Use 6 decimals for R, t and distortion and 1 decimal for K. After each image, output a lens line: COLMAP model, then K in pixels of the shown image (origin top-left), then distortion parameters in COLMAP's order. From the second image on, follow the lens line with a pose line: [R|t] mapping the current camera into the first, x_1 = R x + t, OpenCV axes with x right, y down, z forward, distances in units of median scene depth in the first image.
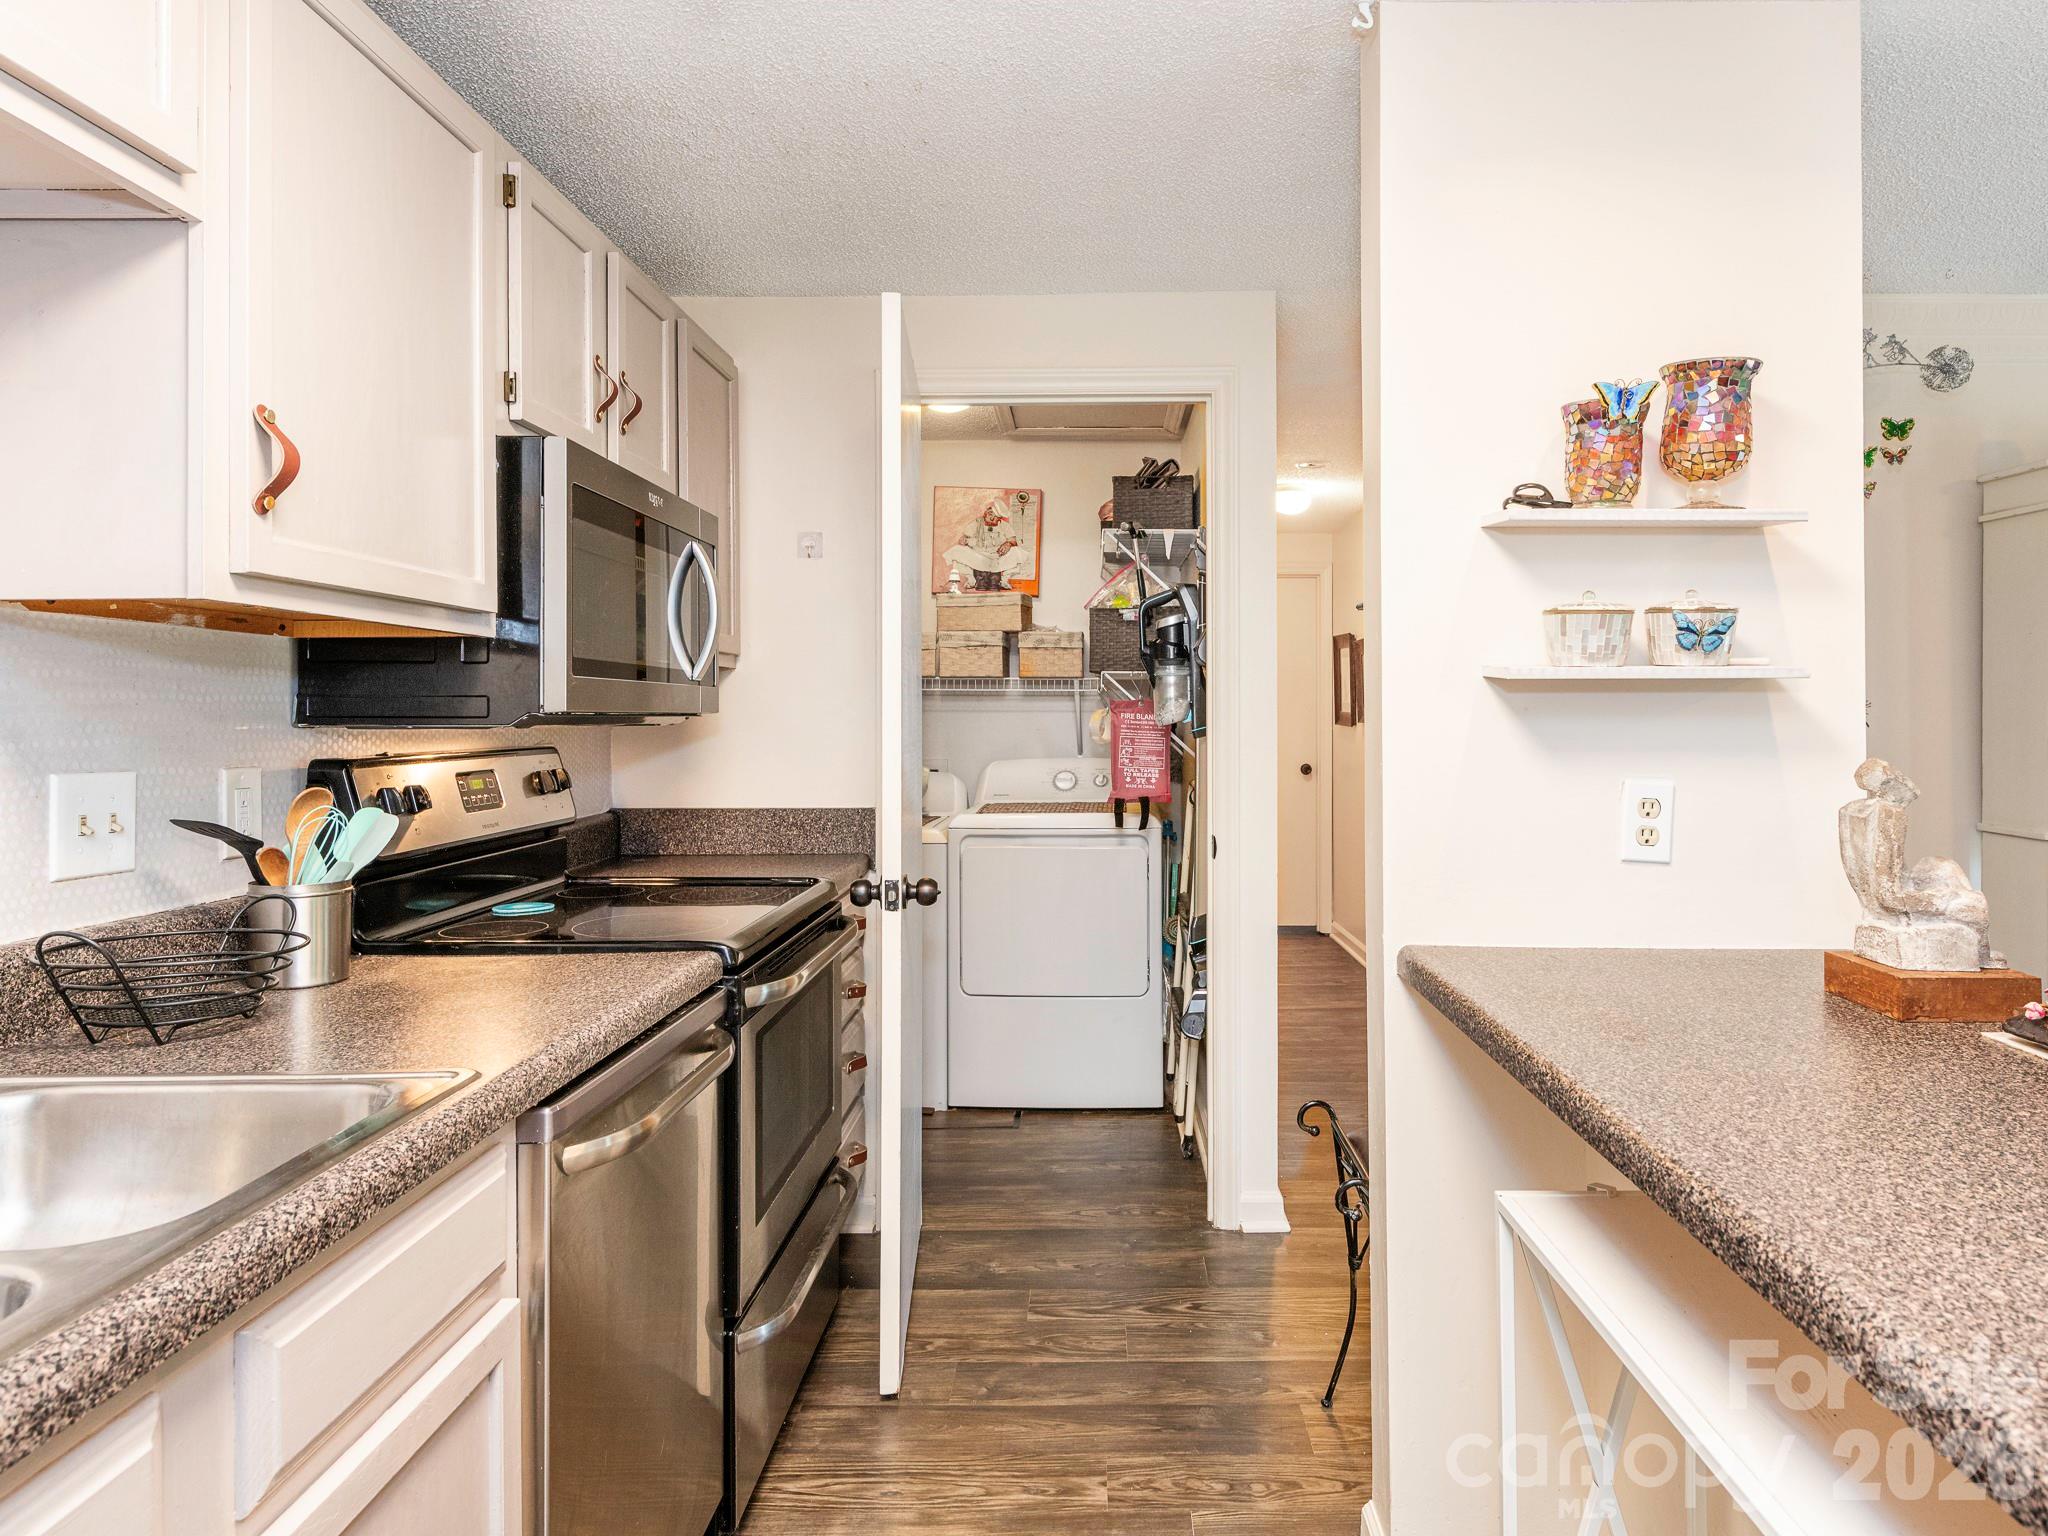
lens RADIAL K [[1209.4, 0, 1050.0], [0, 1209.4, 722.0], [0, 0, 1]] dist [-0.012075, -0.002741]
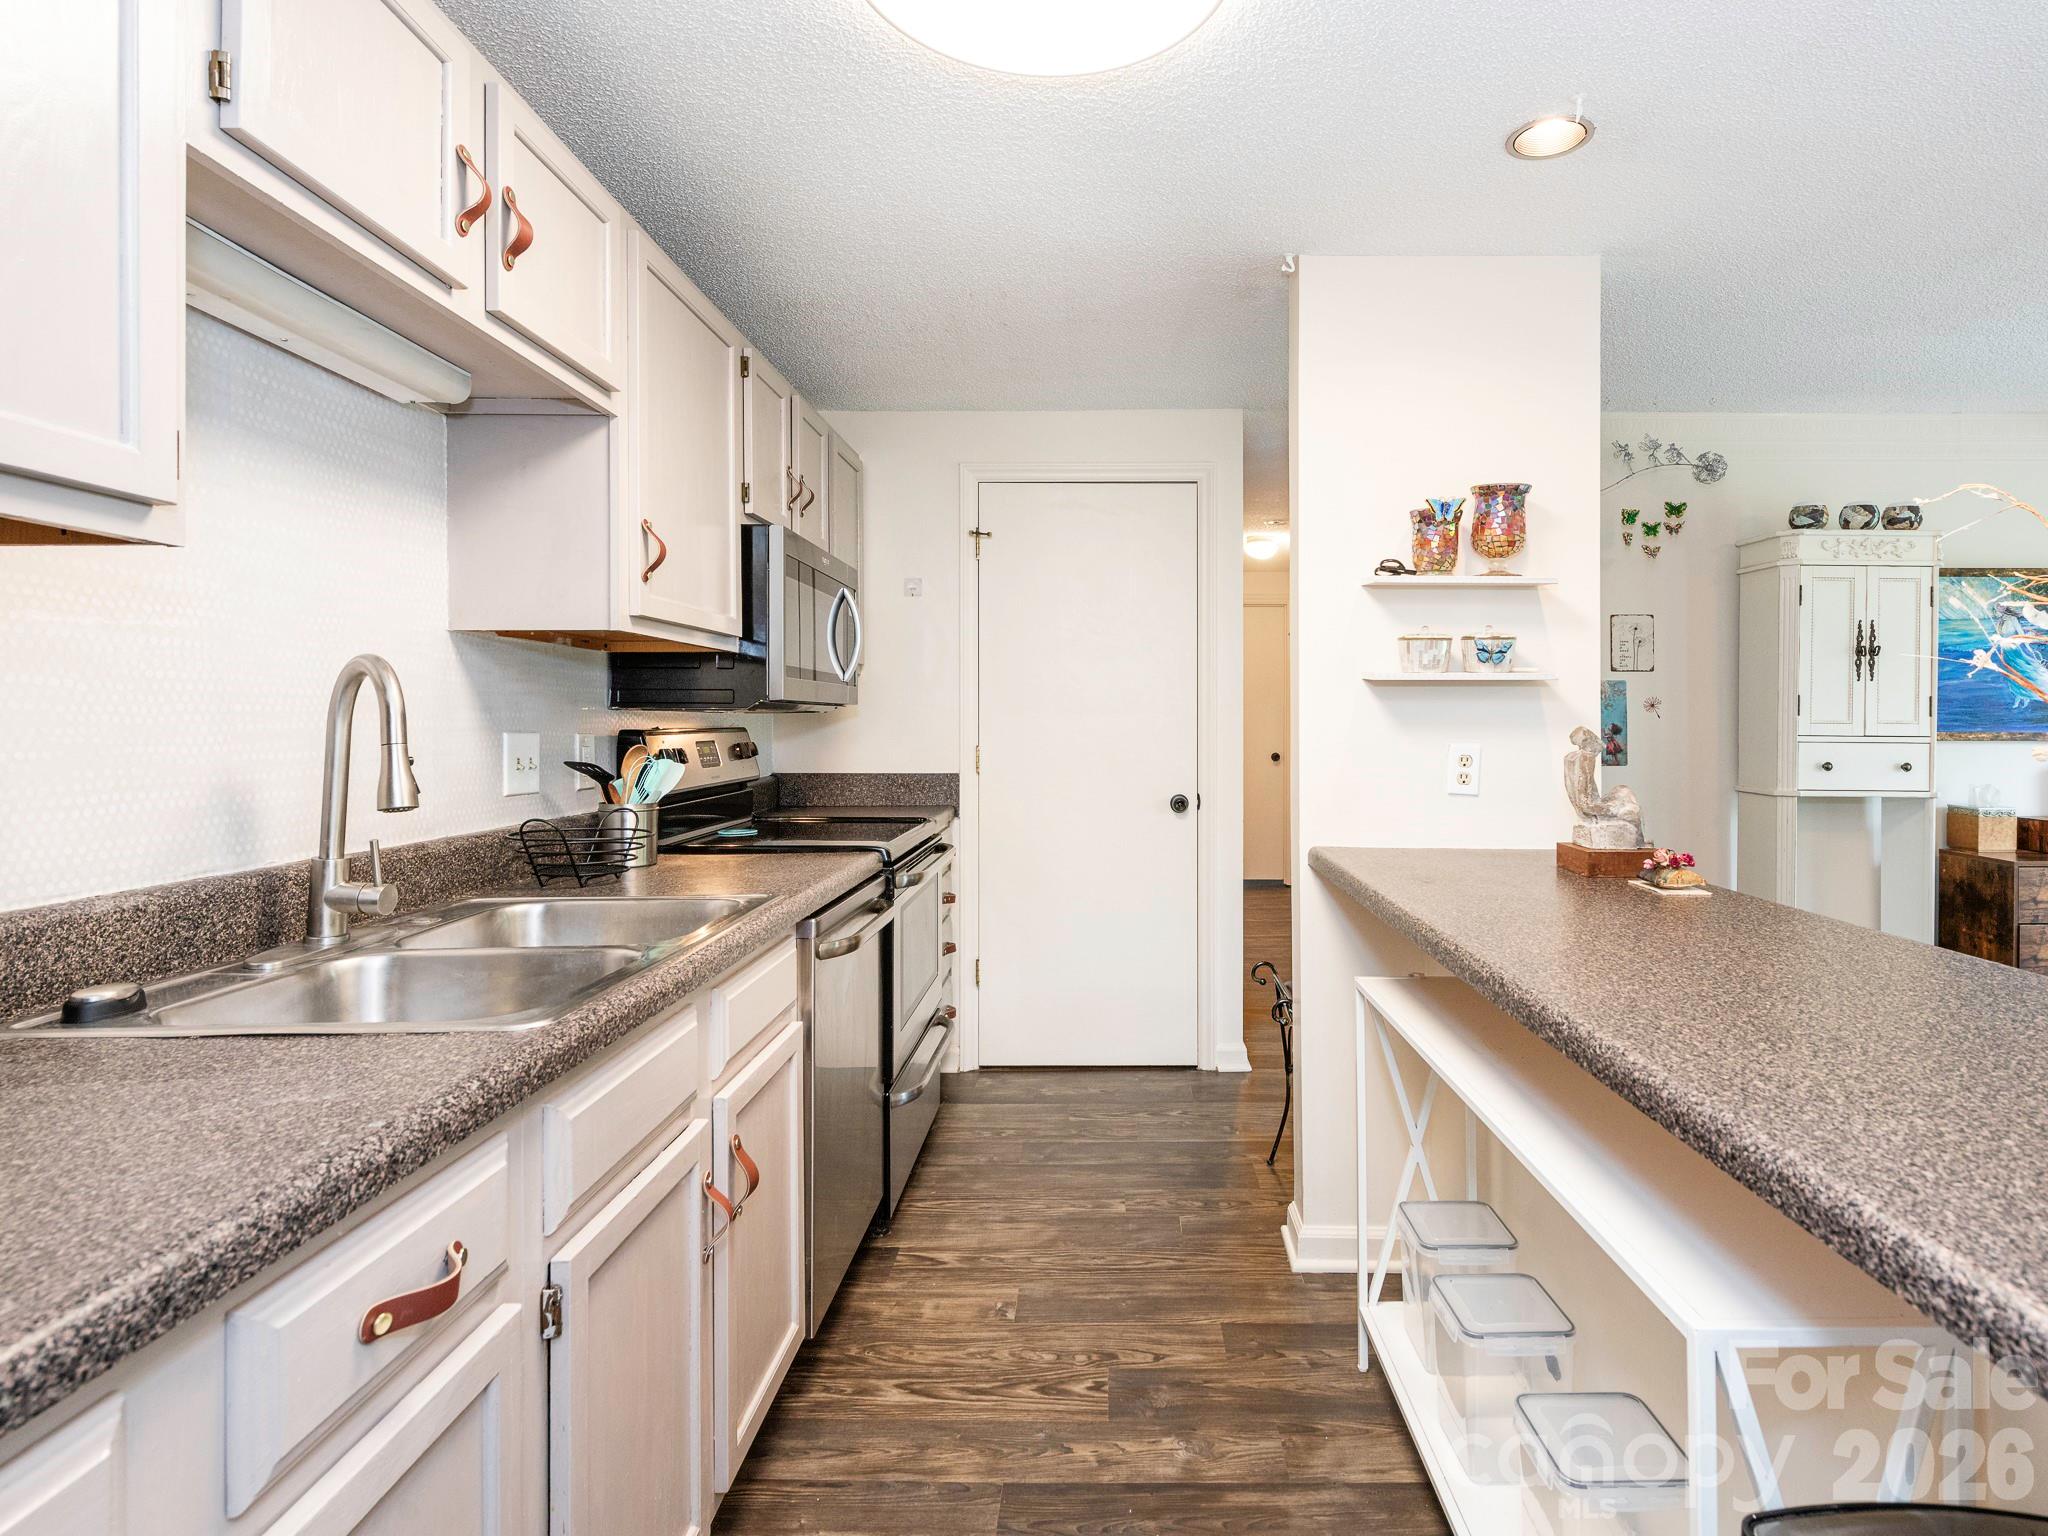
lens RADIAL K [[1073.8, 0, 1067.2], [0, 1073.8, 708.6], [0, 0, 1]] dist [-0.015371, -0.001320]
pose [[0.999987, 0.003033, 0.003986, -0.036120], [-0.002964, 0.999845, -0.017361, 0.026259], [-0.004038, 0.017349, 0.999841, -0.399421]]
